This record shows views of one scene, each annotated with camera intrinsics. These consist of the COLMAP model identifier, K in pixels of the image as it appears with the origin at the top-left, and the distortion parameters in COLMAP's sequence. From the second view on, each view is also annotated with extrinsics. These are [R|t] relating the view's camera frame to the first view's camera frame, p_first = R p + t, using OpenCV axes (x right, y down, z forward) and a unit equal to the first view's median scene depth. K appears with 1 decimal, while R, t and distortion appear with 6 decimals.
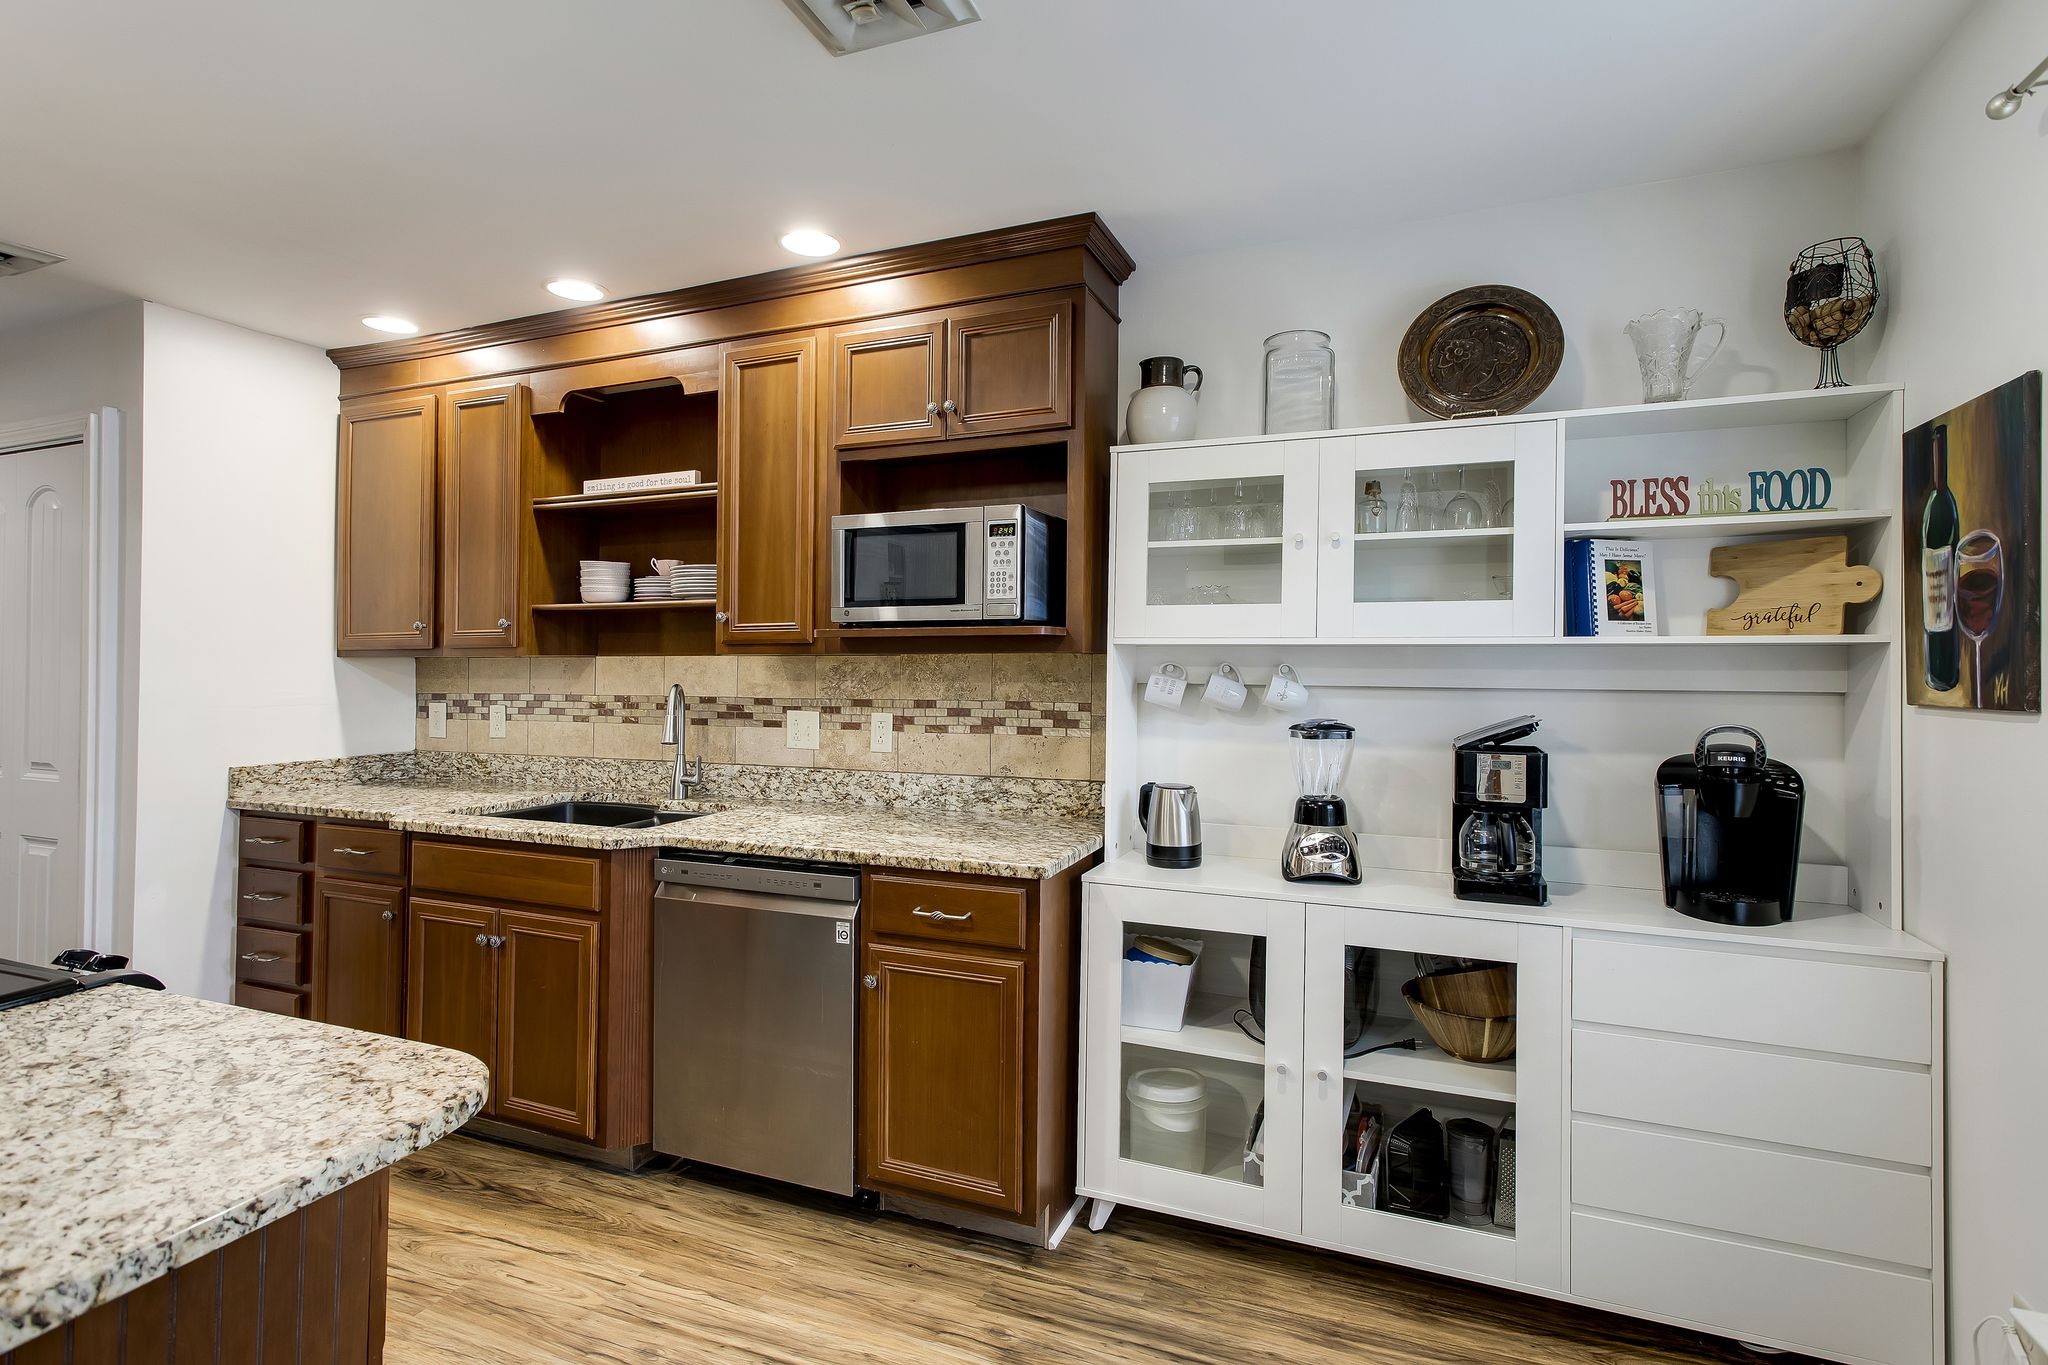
lens RADIAL K [[986.9, 0, 1030.2], [0, 986.9, 666.4], [0, 0, 1]] dist [-0.011550, 0.005572]
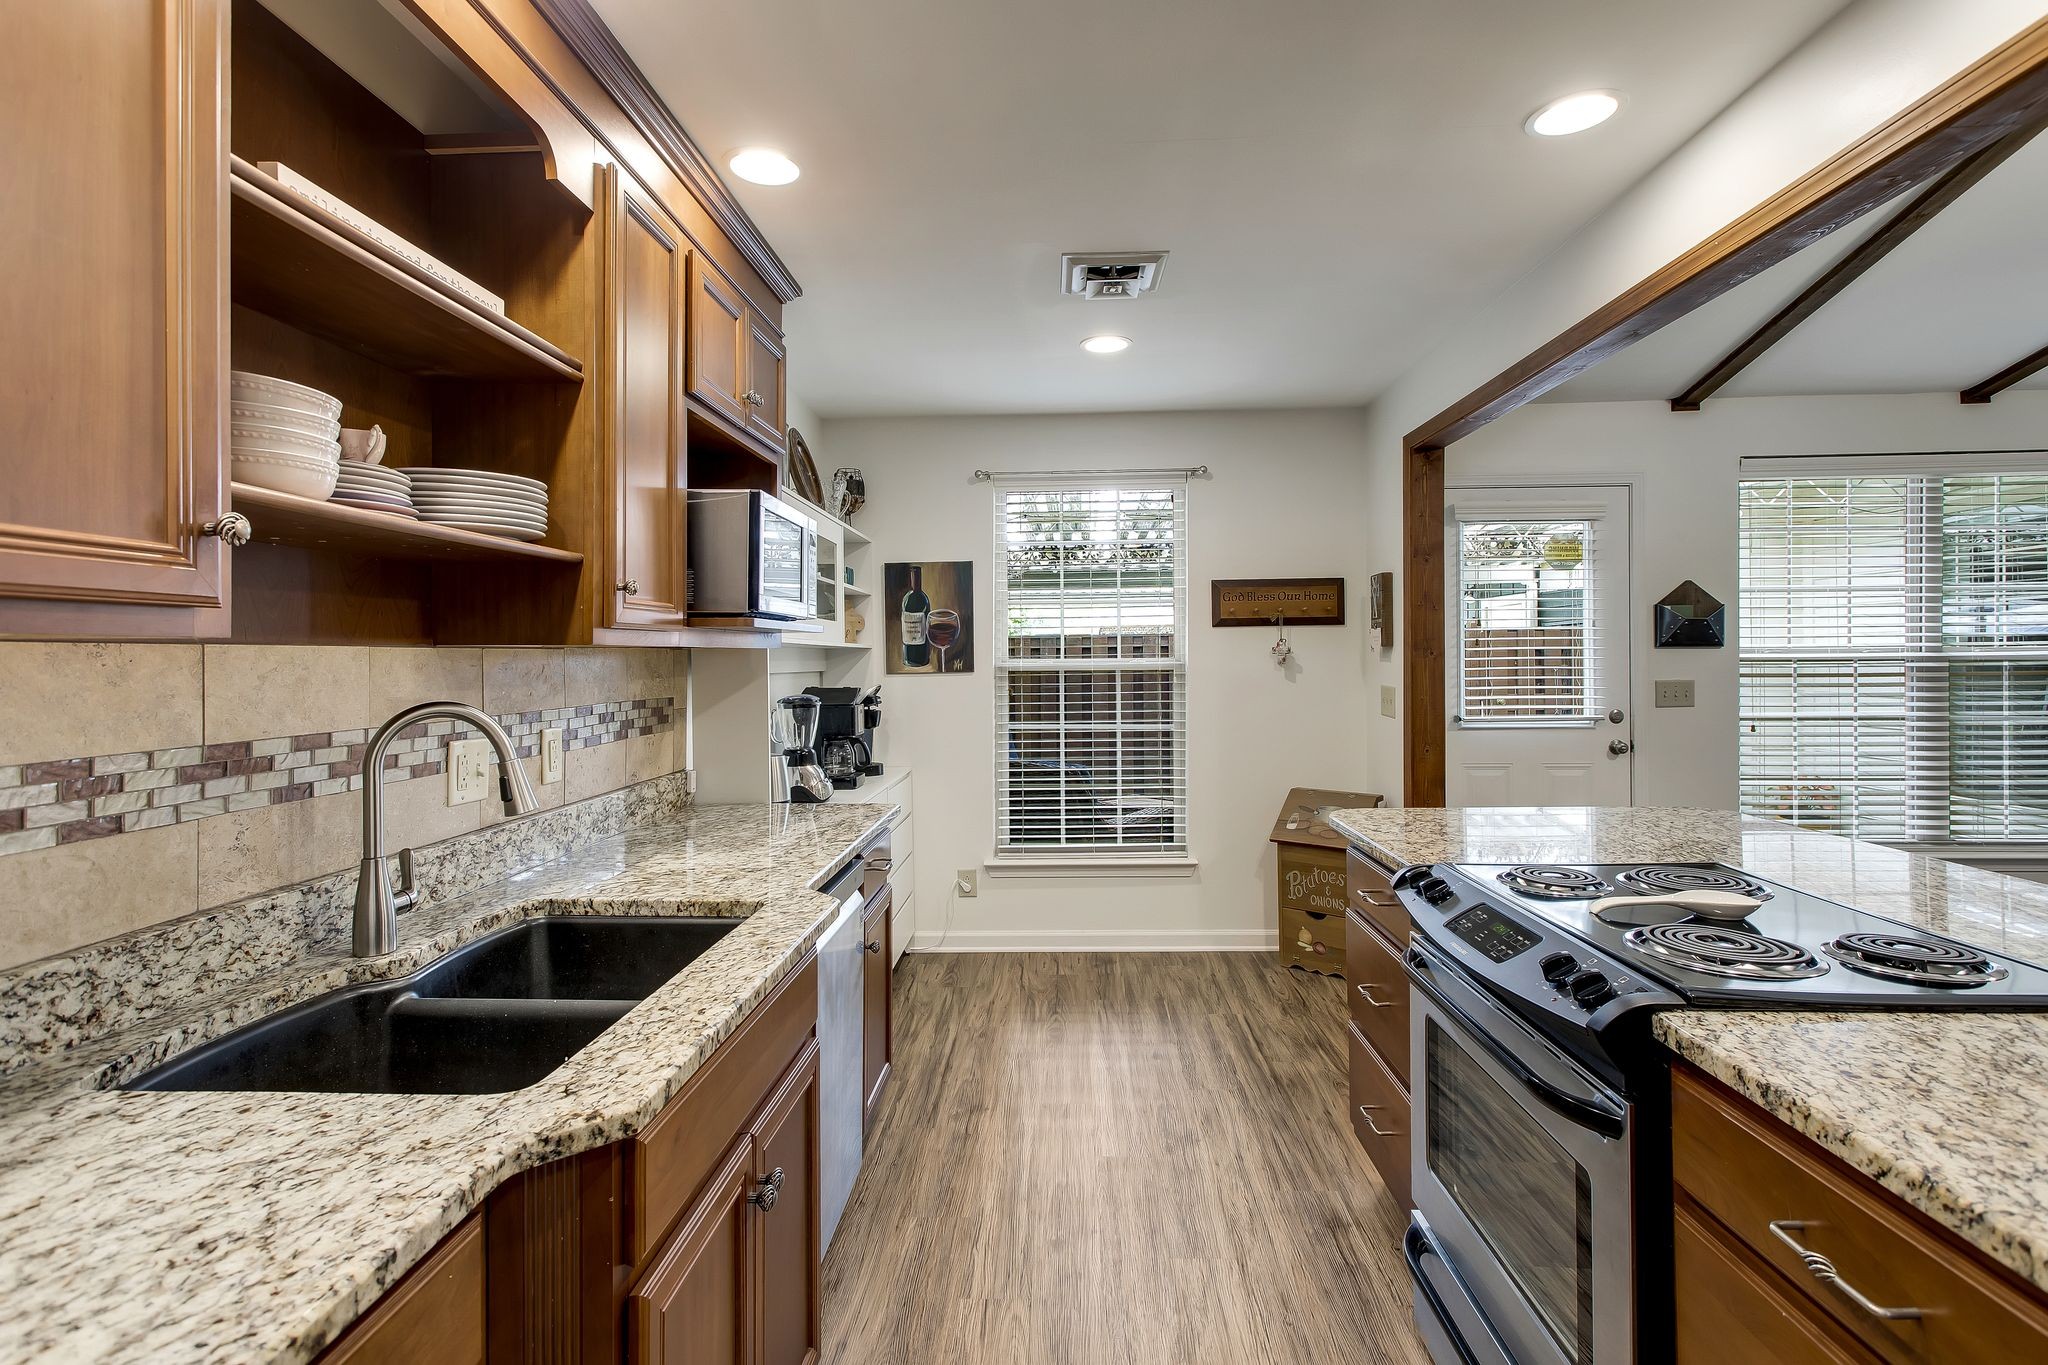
lens RADIAL K [[986.9, 0, 1004.9], [0, 986.9, 624.2], [0, 0, 1]] dist [-0.011550, 0.005572]
pose [[-0.325417, 0.035343, 0.944910, -1.025865], [0.015842, 0.999365, -0.031924, -0.000734], [-0.945438, 0.004580, -0.325770, 0.998544]]
